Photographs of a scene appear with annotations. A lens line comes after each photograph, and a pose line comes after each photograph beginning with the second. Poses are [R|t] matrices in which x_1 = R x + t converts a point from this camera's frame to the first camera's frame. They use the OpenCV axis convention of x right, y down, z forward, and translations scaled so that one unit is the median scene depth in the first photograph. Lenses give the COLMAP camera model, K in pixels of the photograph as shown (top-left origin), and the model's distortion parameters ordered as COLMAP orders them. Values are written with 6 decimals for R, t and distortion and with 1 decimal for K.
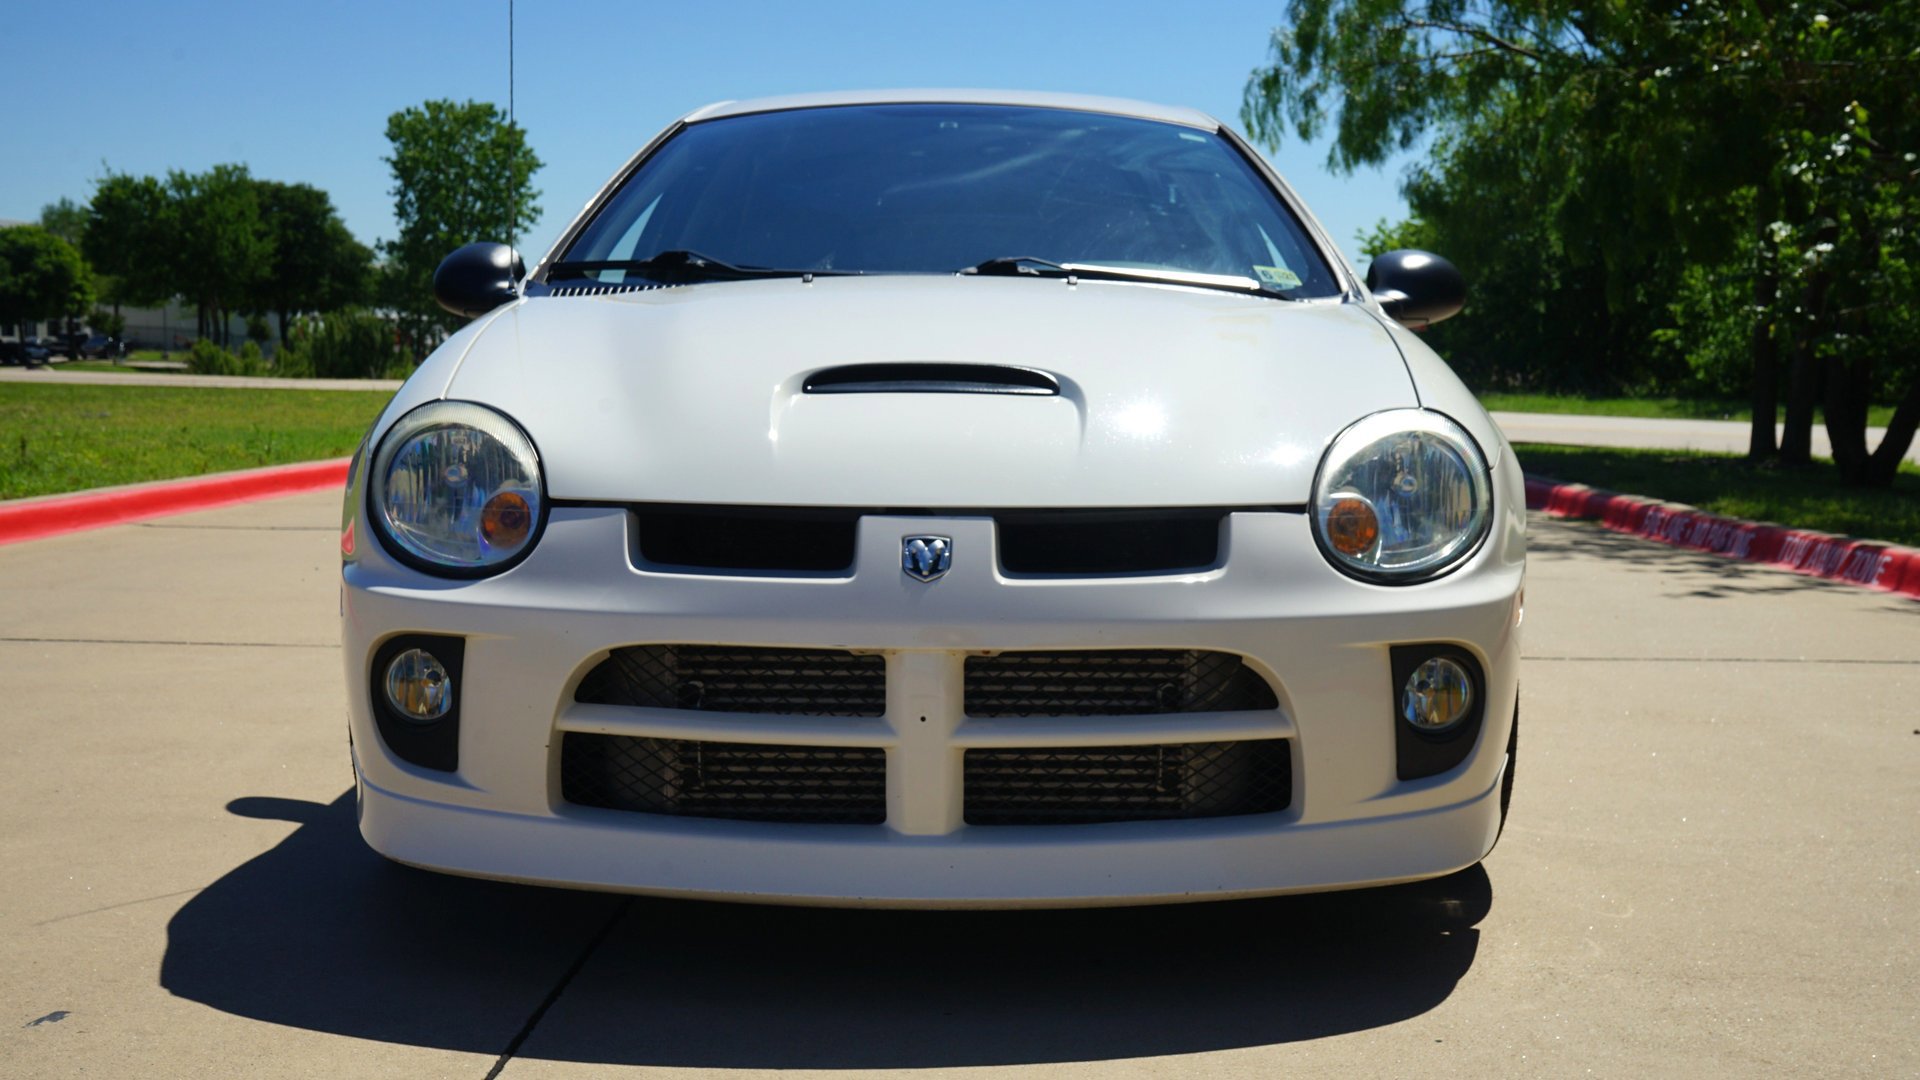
lens RADIAL K [[2083.3, 0, 934.5], [0, 2083.3, 535.4], [0, 0, 1]] dist [0.005151, 0.009792]
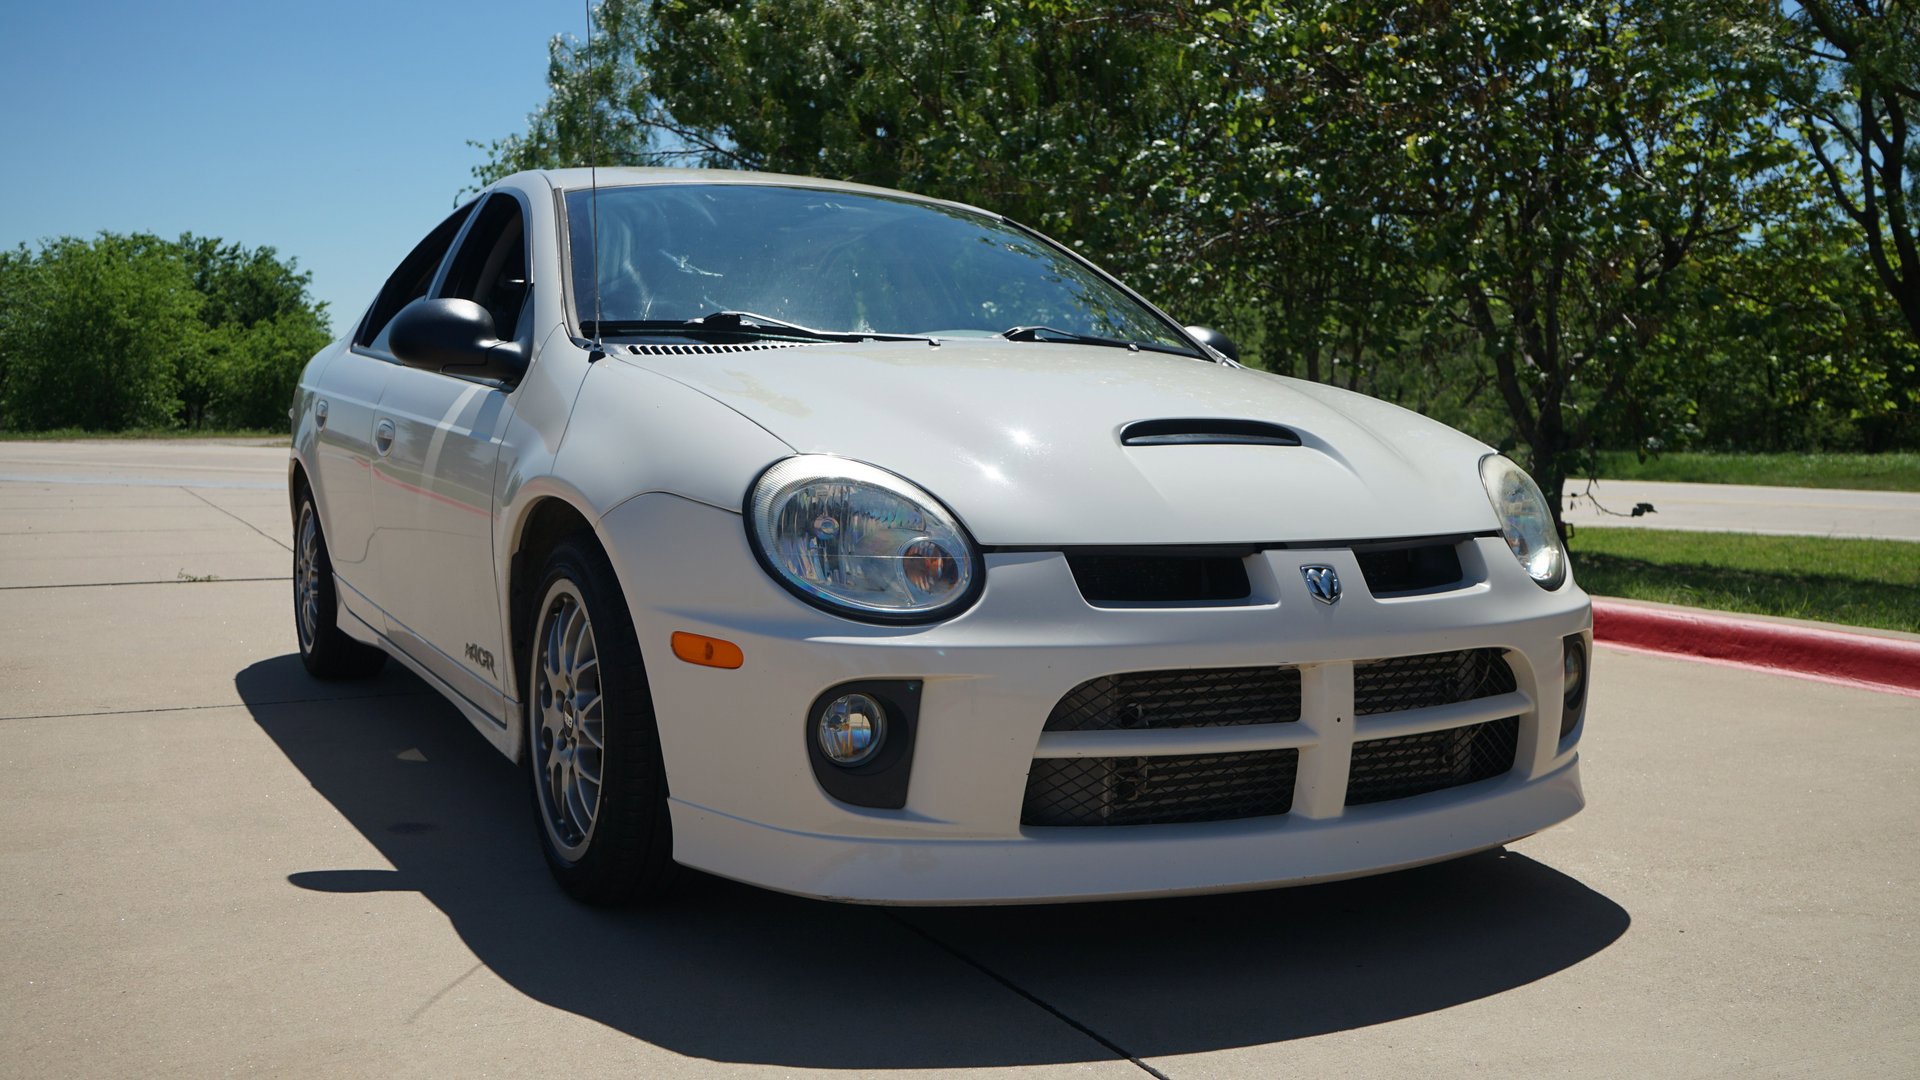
lens RADIAL K [[1778.3, 0, 959.7], [0, 1778.3, 546.0], [0, 0, 1]] dist [-0.003667, 0.005717]
pose [[0.878608, -0.035954, 0.476188, -0.648599], [0.040011, 0.999198, 0.001618, -0.019735], [-0.475865, 0.017631, 0.879342, 0.203987]]
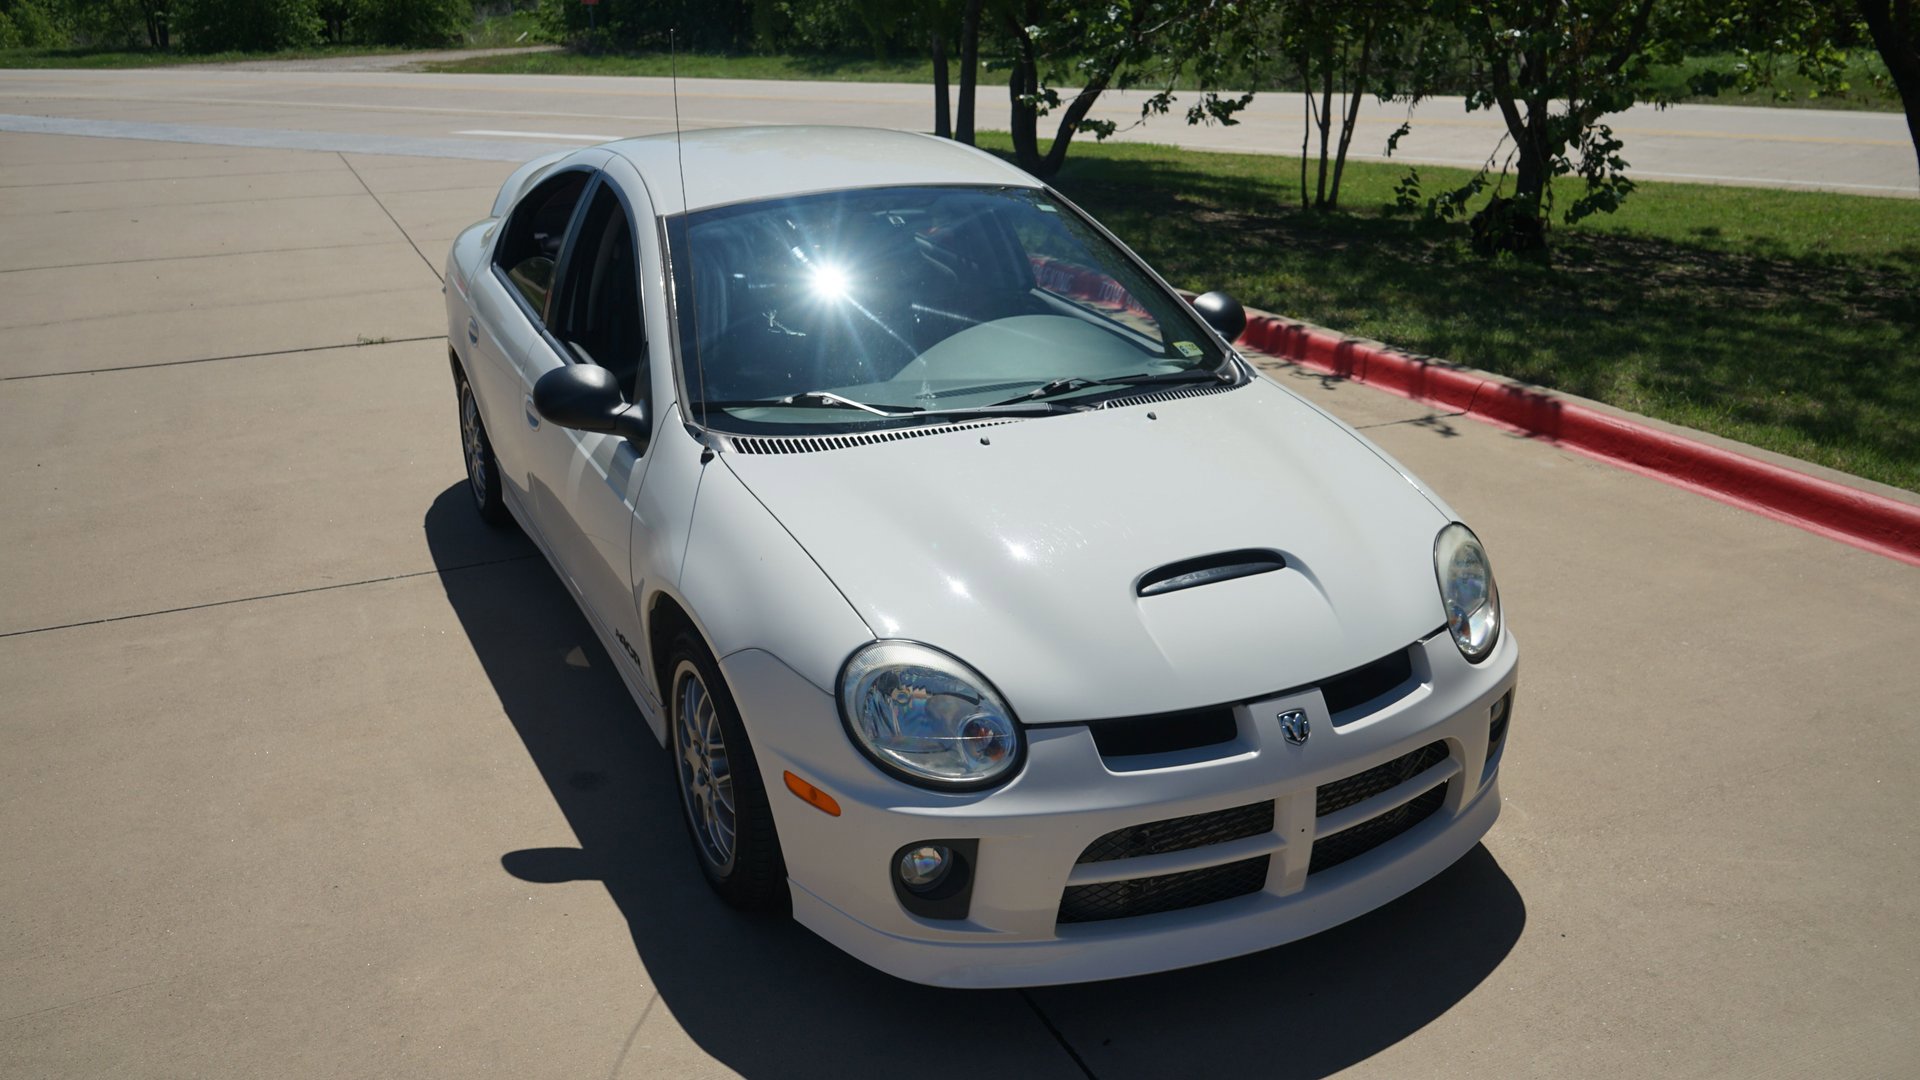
lens RADIAL K [[1511.2, 0, 960.5], [0, 1511.2, 552.5], [0, 0, 1]] dist [-0.011997, 0.003754]
pose [[0.893209, -0.172239, 0.415345, -0.630003], [0.060100, 0.961168, 0.269339, -0.405543], [-0.445607, -0.215614, 0.868876, 0.187947]]
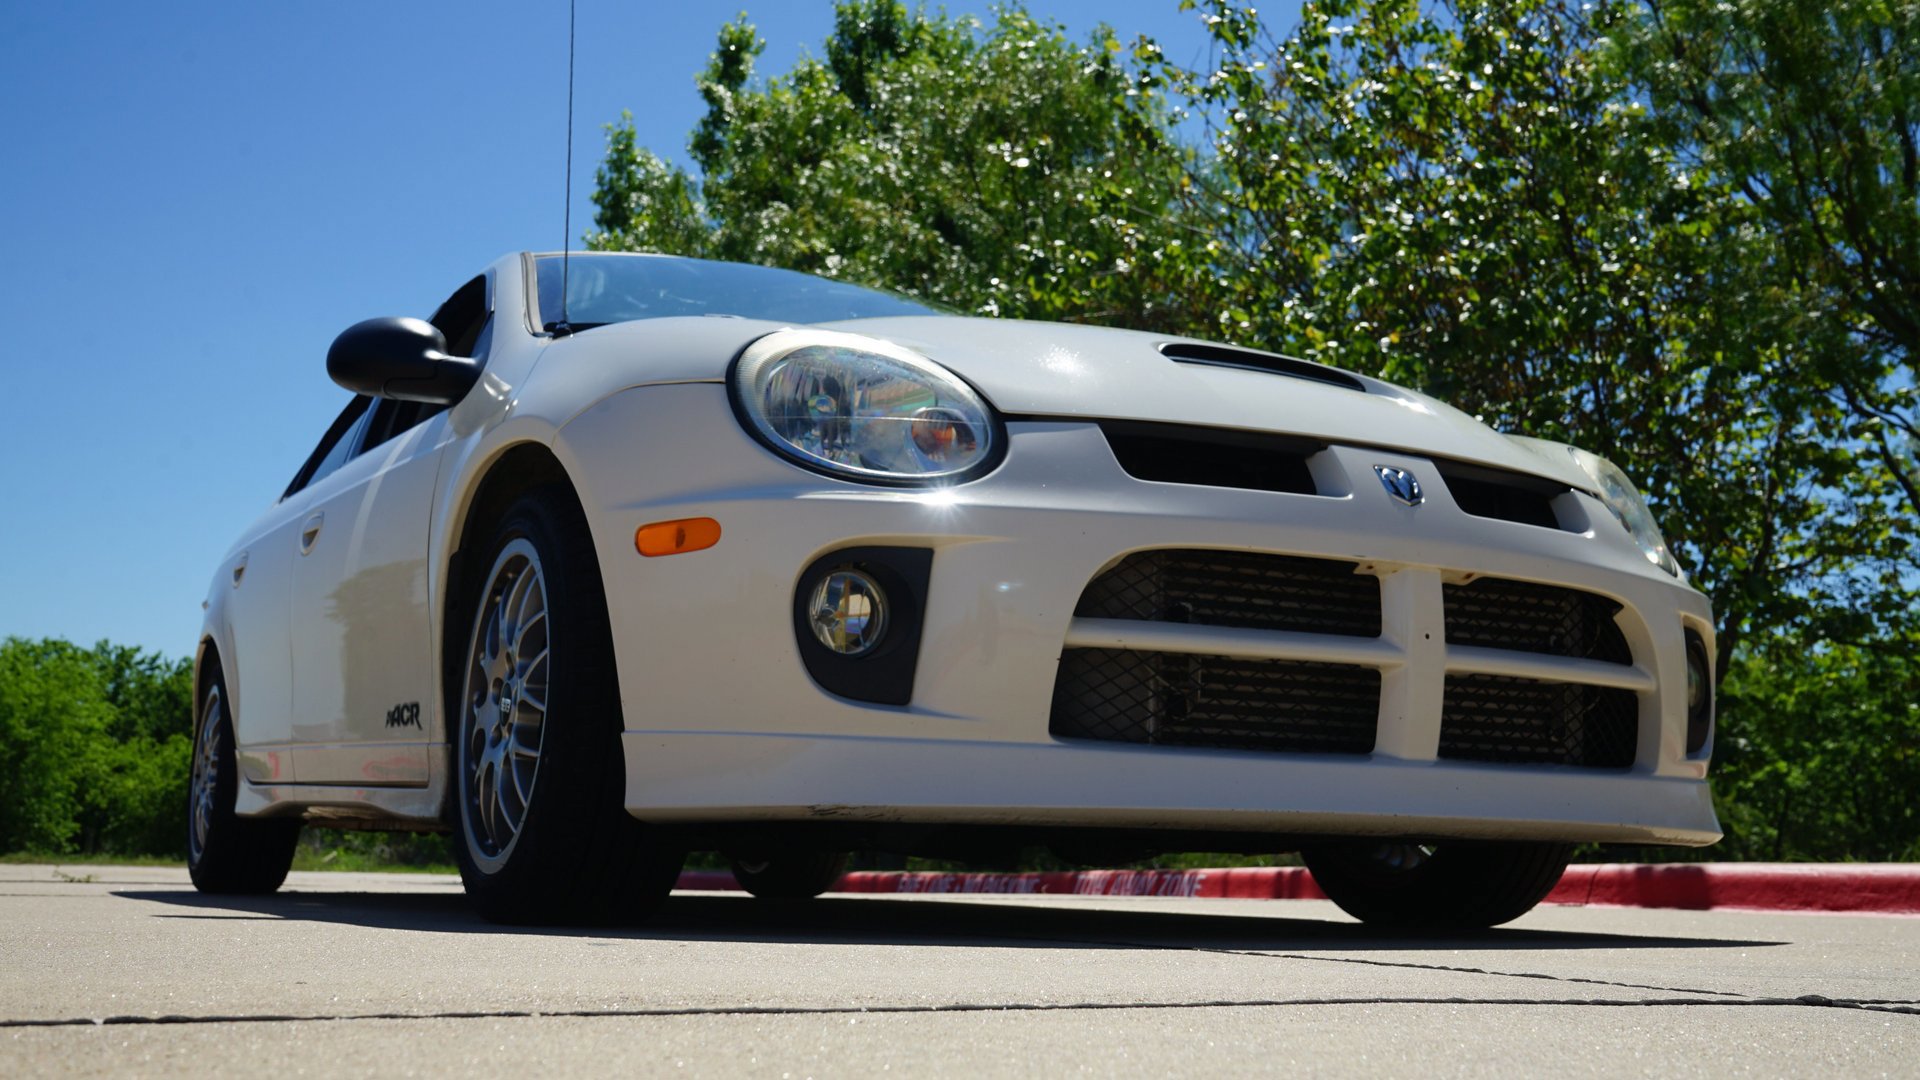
lens RADIAL K [[1975.7, 0, 960.0], [0, 1975.7, 540.0], [0, 0, 1]] dist [0.005045, 0.006478]
pose [[0.876510, 0.082626, 0.474240, -0.628375], [0.031439, 0.973230, -0.227672, 0.242804], [-0.480356, 0.214466, 0.850448, 0.284637]]
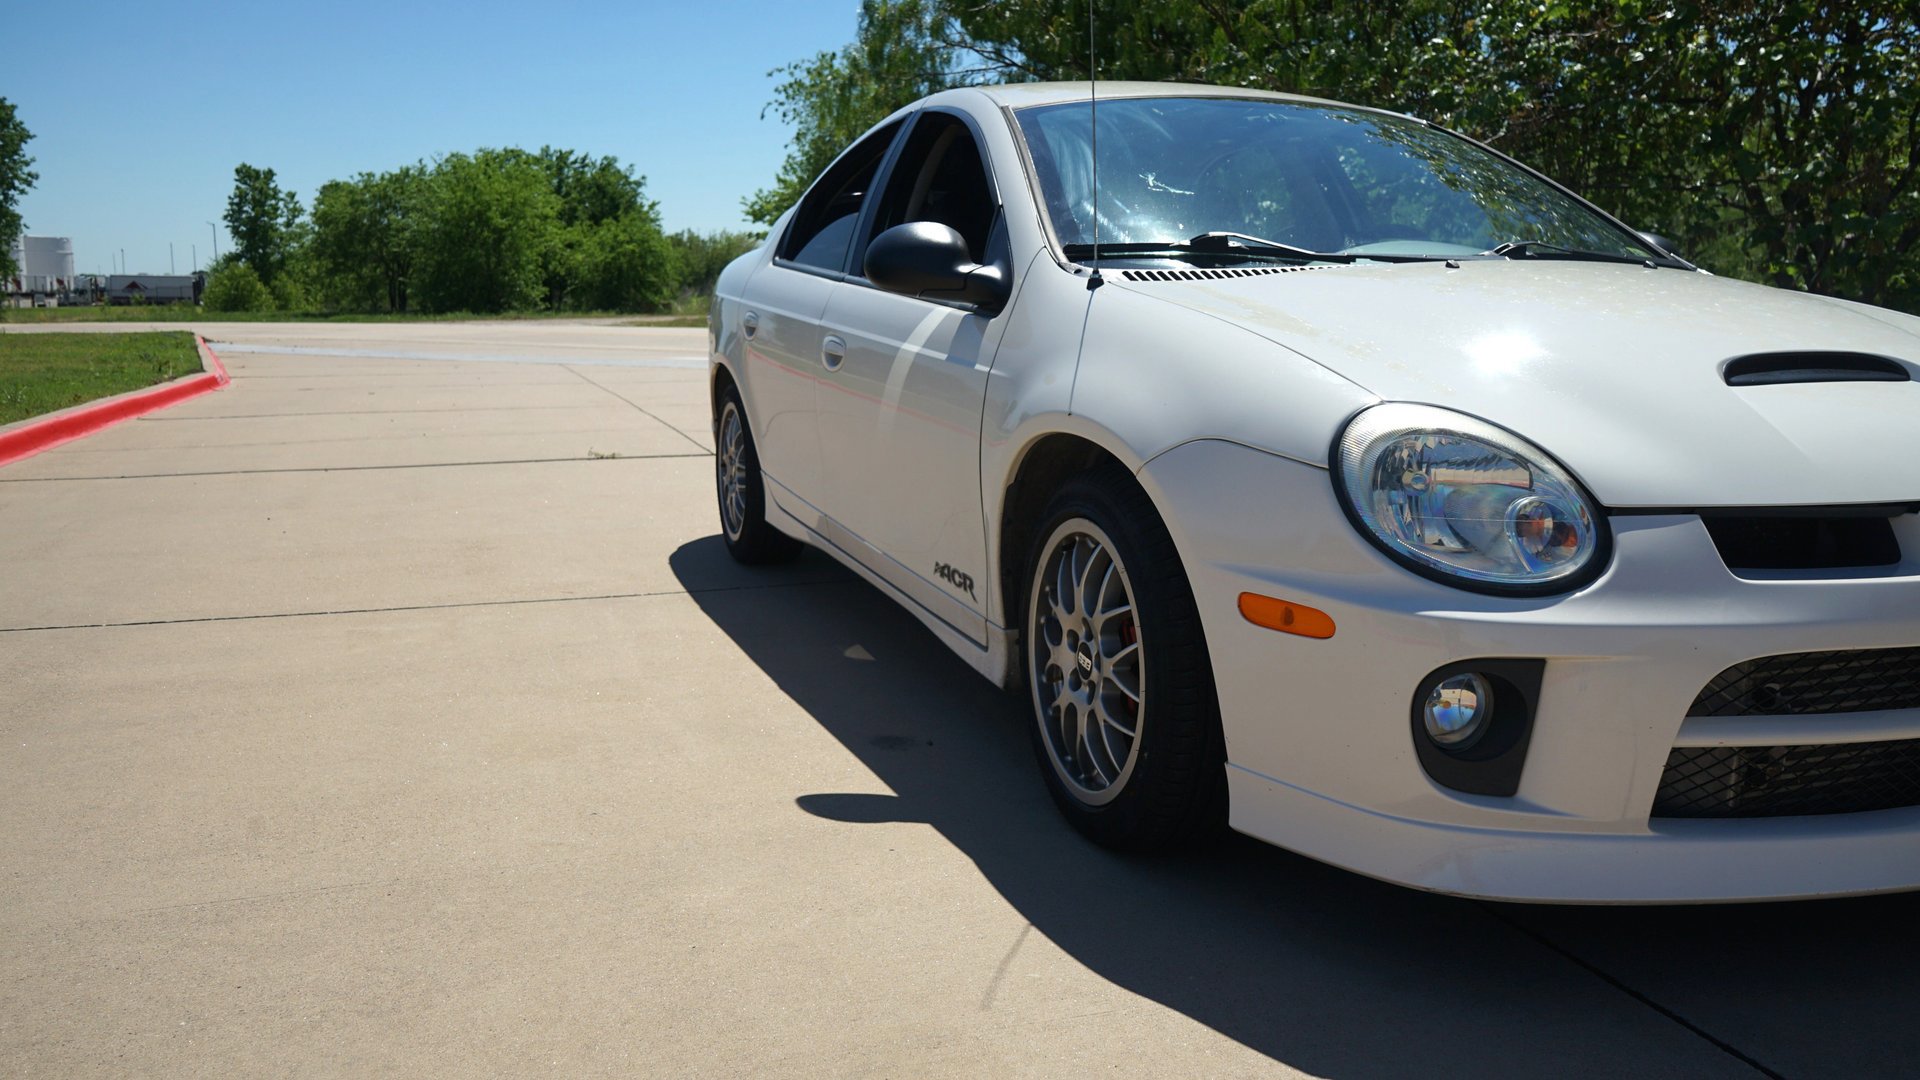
lens RADIAL K [[1525.2, 0, 960.0], [0, 1525.2, 540.0], [0, 0, 1]] dist [-0.014522, 0.007638]
pose [[0.939444, -0.066836, 0.336121, -0.720736], [0.041038, 0.995680, 0.083285, -0.075277], [-0.340235, -0.064448, 0.938129, 0.454398]]
